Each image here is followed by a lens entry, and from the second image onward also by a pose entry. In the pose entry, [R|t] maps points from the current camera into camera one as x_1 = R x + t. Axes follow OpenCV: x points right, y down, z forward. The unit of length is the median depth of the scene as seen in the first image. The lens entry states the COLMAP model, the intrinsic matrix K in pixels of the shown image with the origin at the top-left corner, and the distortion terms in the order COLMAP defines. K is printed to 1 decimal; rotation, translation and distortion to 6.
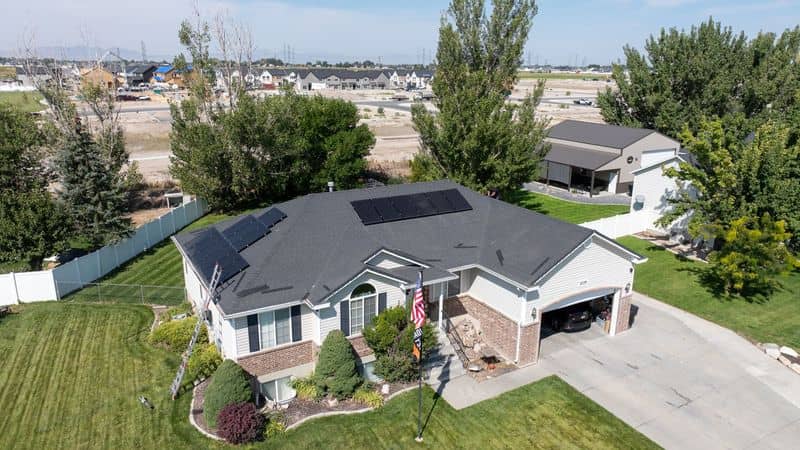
lens RADIAL K [[568.7, 0, 400.0], [0, 568.7, 225.0], [0, 0, 1]] dist [-0.004832, -0.003791]
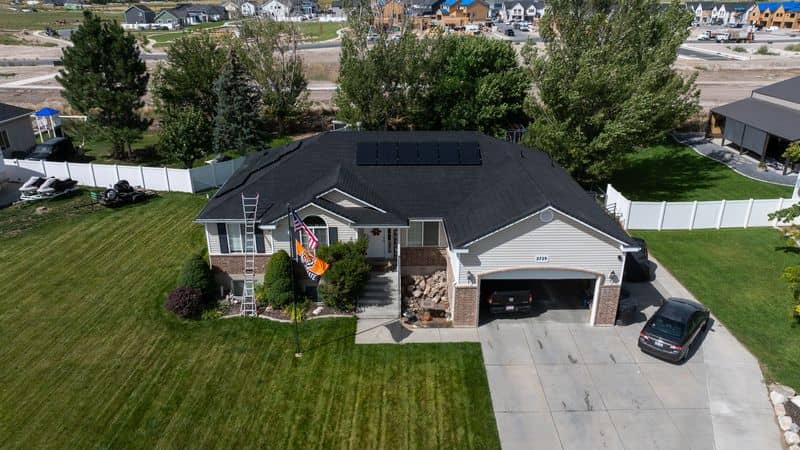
lens RADIAL K [[568.7, 0, 400.0], [0, 568.7, 225.0], [0, 0, 1]] dist [-0.004832, -0.003791]
pose [[0.867825, 0.179667, -0.463248, 0.558519], [-0.127874, 0.981690, 0.141187, -0.053452], [0.480133, -0.063288, 0.874910, 0.093290]]
